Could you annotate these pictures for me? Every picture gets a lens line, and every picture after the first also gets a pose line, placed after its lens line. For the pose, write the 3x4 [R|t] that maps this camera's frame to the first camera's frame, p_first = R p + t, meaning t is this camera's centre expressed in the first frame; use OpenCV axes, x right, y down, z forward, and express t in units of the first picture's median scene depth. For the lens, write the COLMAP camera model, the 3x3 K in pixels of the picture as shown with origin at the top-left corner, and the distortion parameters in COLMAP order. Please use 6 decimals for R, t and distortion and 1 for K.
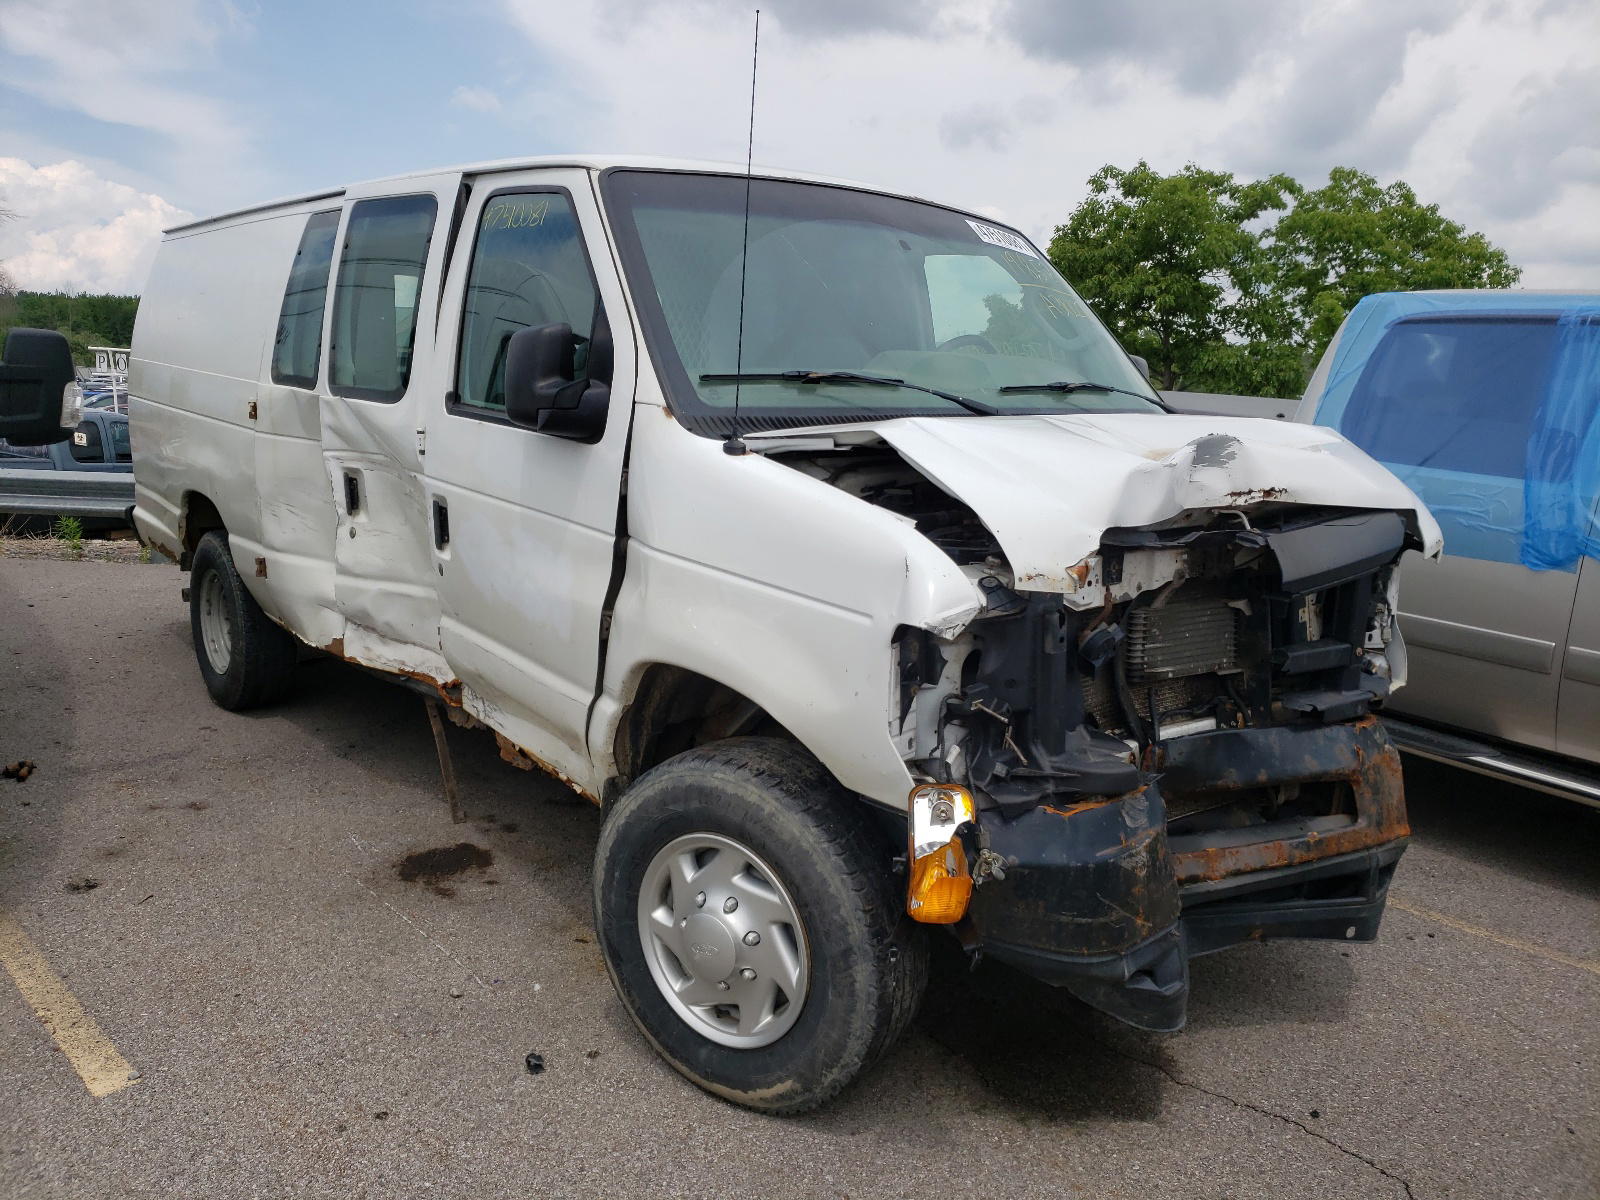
lens RADIAL K [[1227.6, 0, 800.0], [0, 1227.6, 600.0], [0, 0, 1]] dist [0.004816, 0.007839]
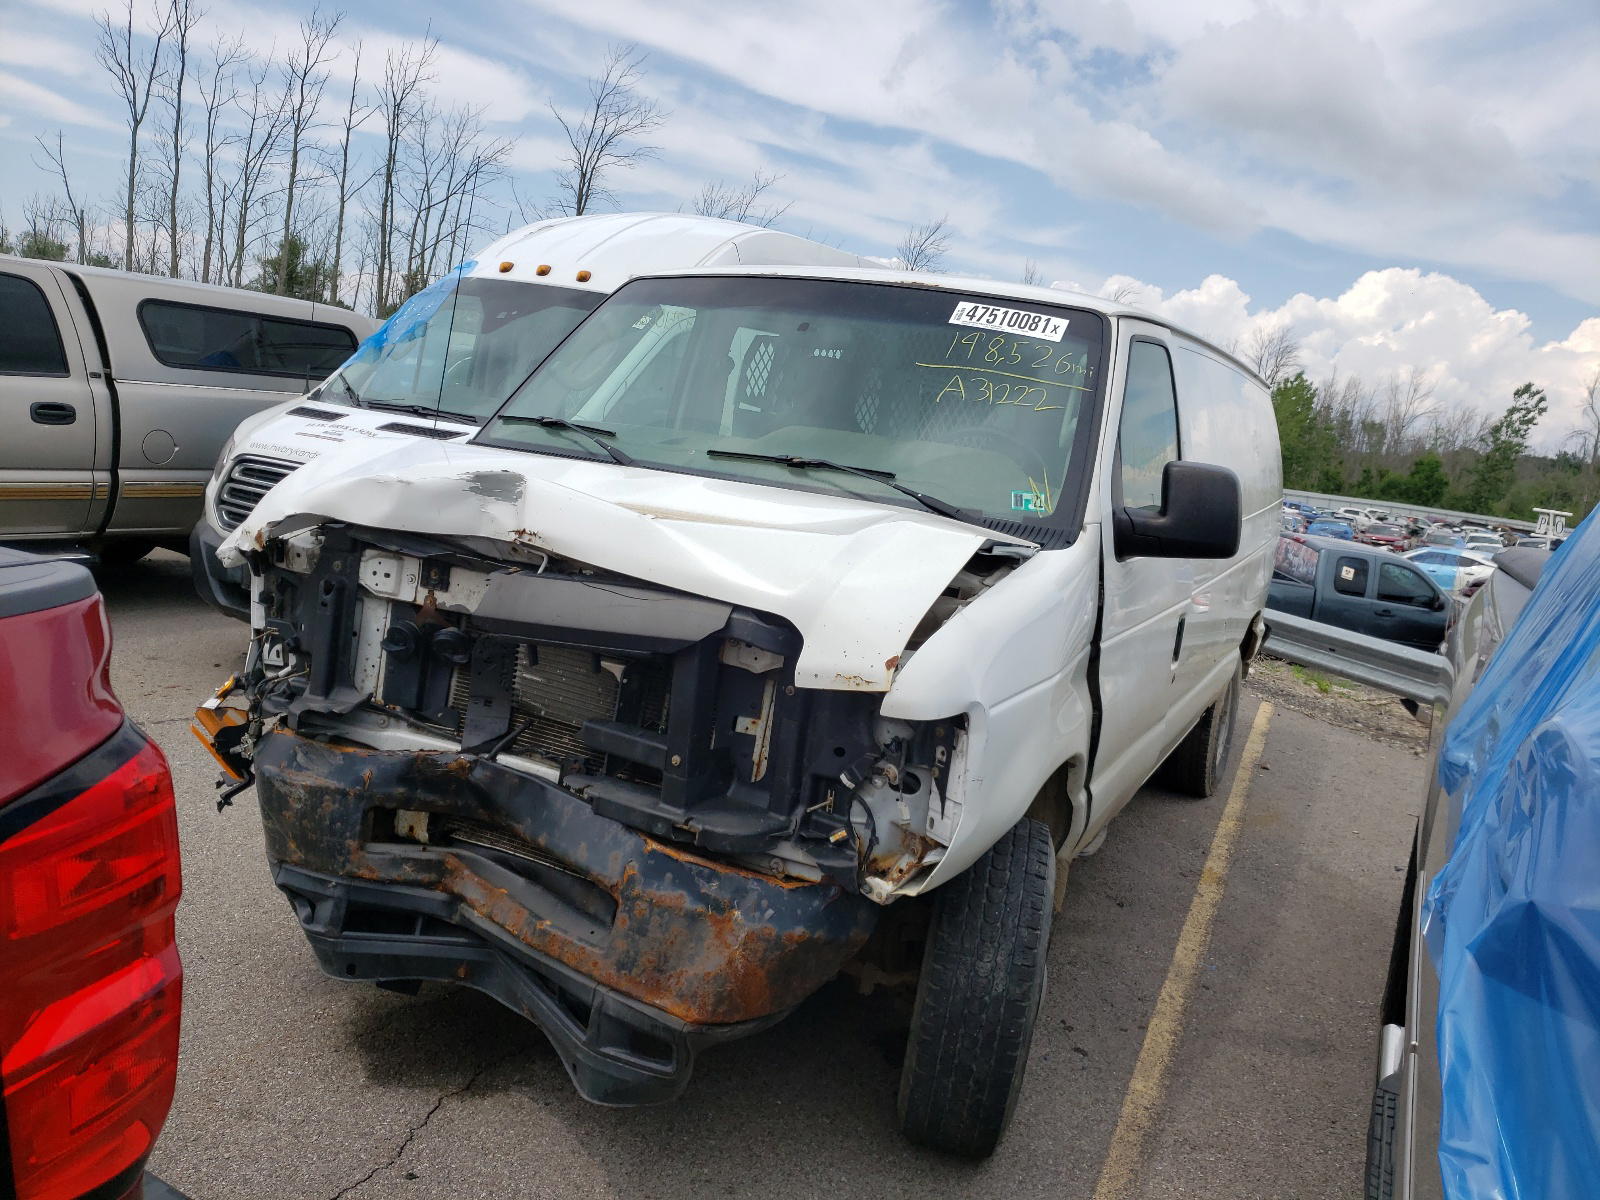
lens RADIAL K [[1227.6, 0, 800.0], [0, 1227.6, 600.0], [0, 0, 1]] dist [0.004816, 0.007839]
pose [[0.421074, 0.155778, -0.893549, 1.271892], [-0.272869, 0.961260, 0.038996, -0.125684], [0.865008, 0.227402, 0.447268, 0.701133]]
